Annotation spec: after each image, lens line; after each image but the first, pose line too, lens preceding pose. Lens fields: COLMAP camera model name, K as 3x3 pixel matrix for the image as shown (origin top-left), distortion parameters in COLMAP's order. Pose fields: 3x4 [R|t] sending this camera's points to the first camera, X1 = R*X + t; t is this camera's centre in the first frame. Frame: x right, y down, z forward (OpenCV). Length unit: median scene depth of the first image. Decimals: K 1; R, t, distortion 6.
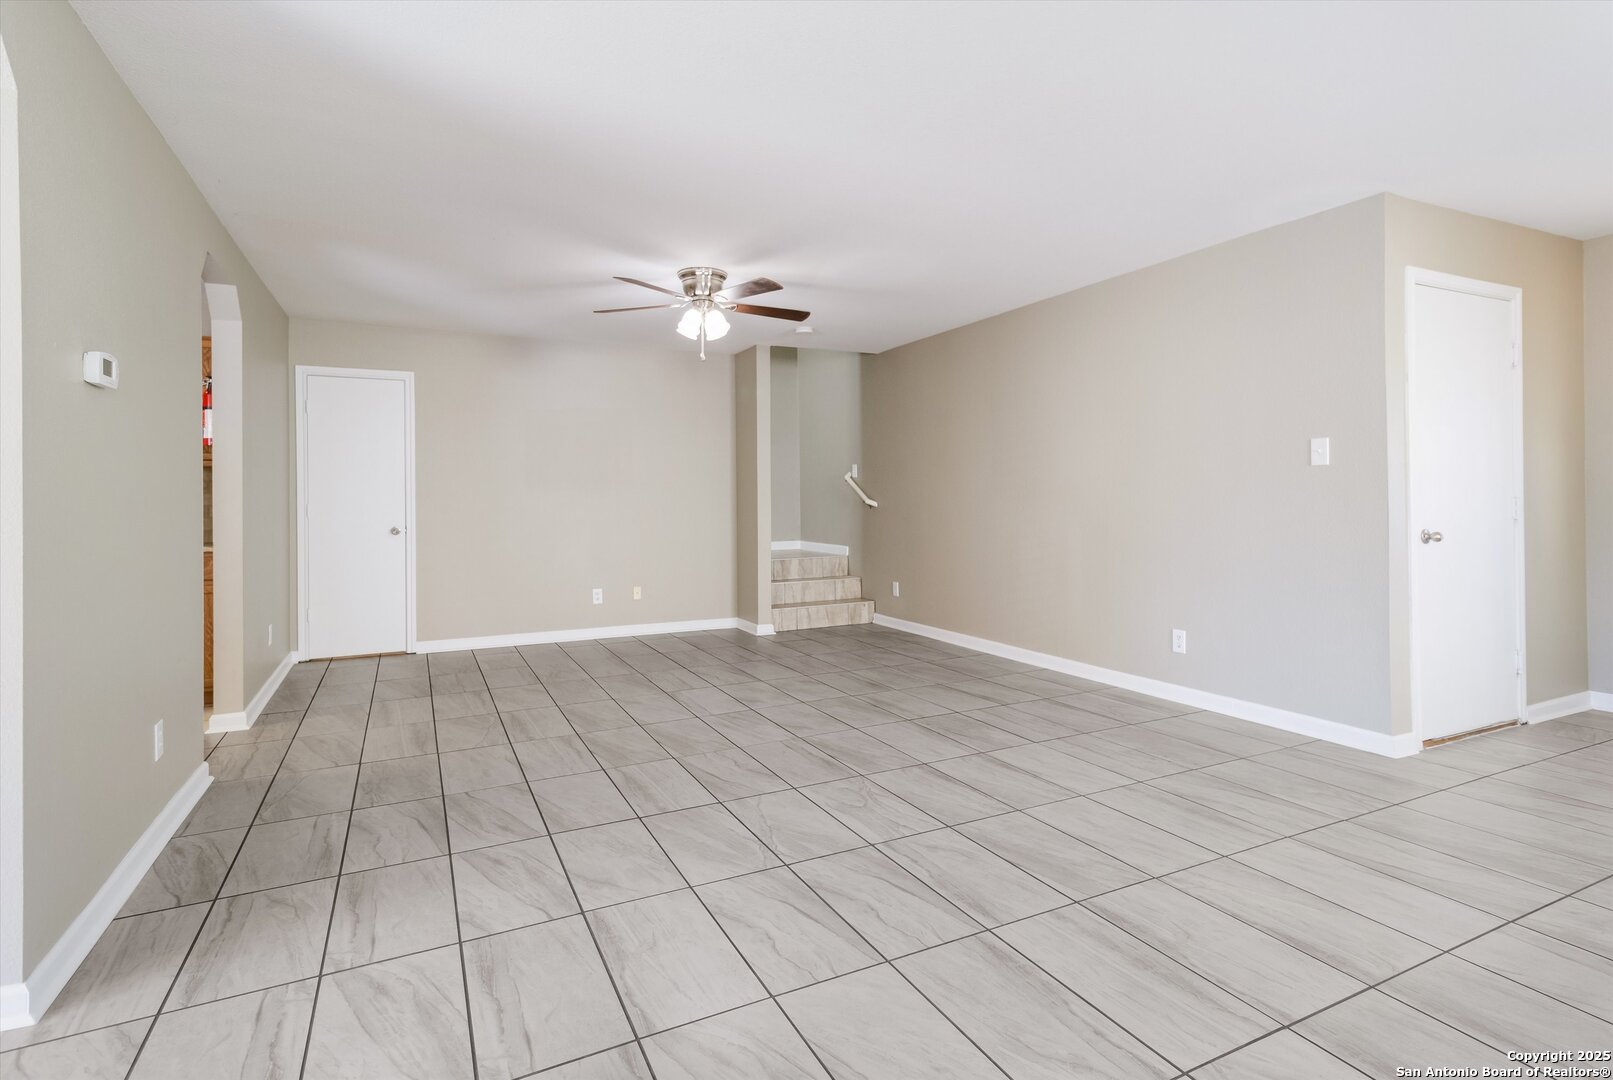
lens RADIAL K [[817.2, 0, 837.8], [0, 817.2, 497.8], [0, 0, 1]] dist [0.001727, -0.001463]
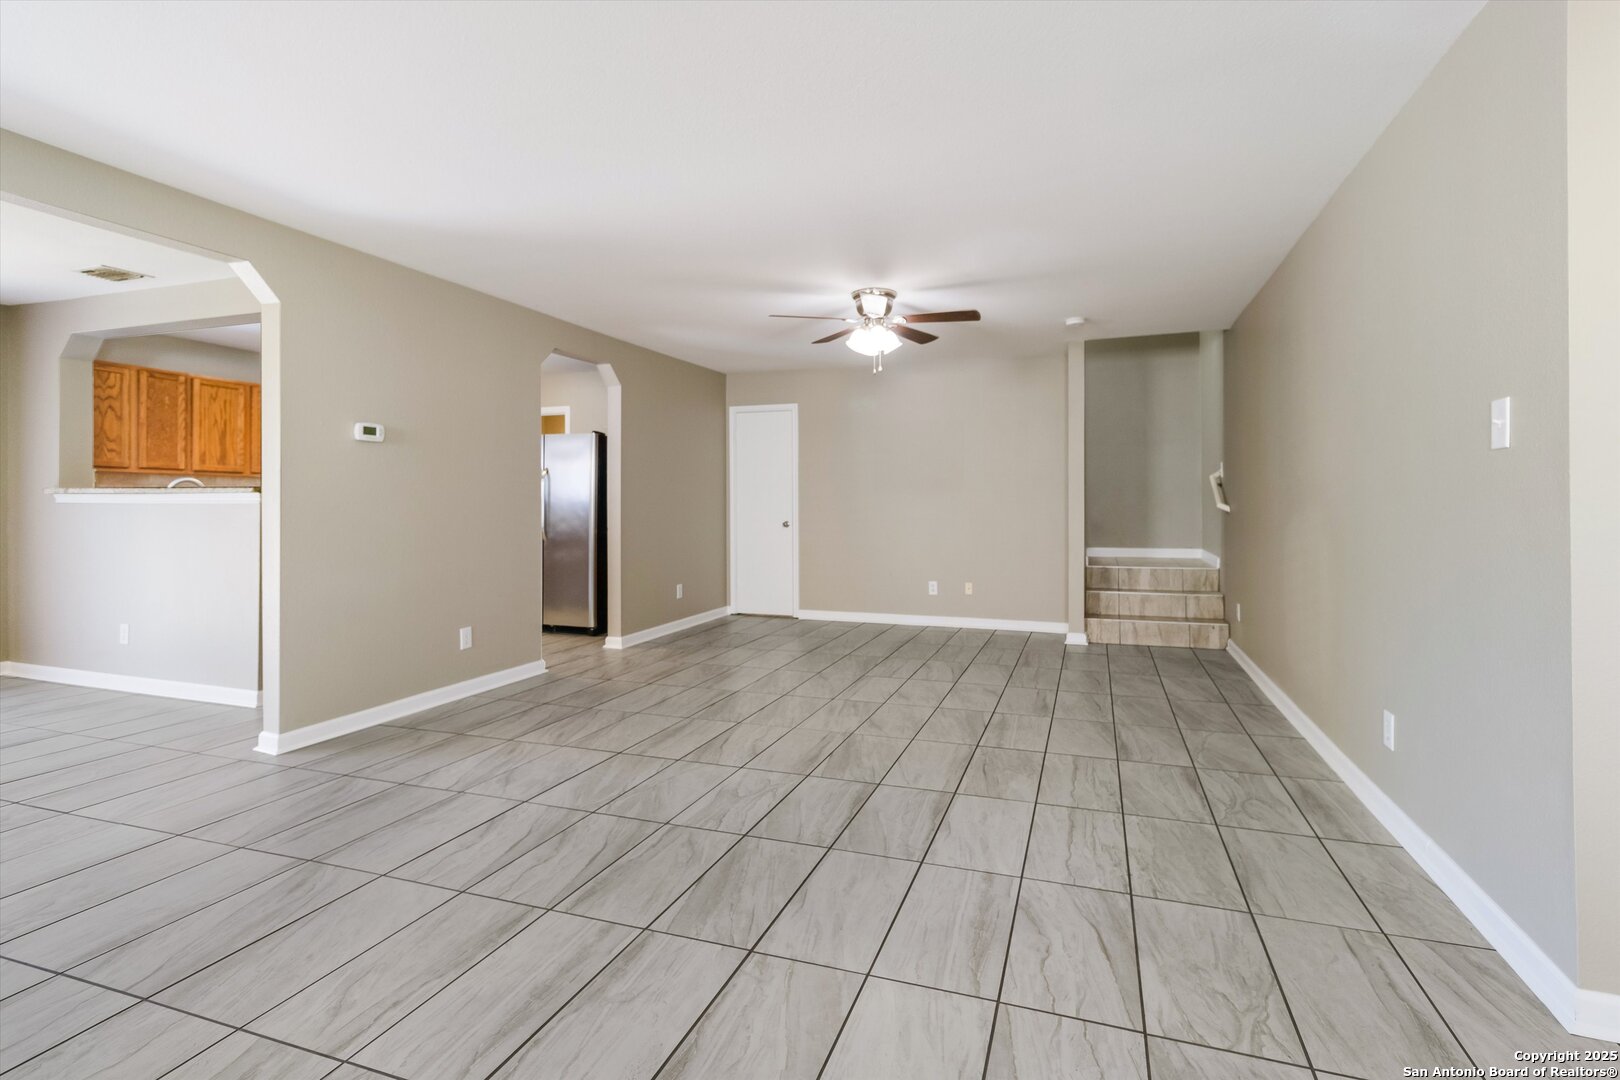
lens RADIAL K [[759.5, 0, 846.1], [0, 759.5, 514.3], [0, 0, 1]] dist [0.000351, 0.001200]
pose [[0.695768, 0.019168, -0.718011, 0.664365], [-0.003614, 0.999725, 0.023187, -0.008081], [0.718258, -0.013538, 0.695645, 0.339920]]
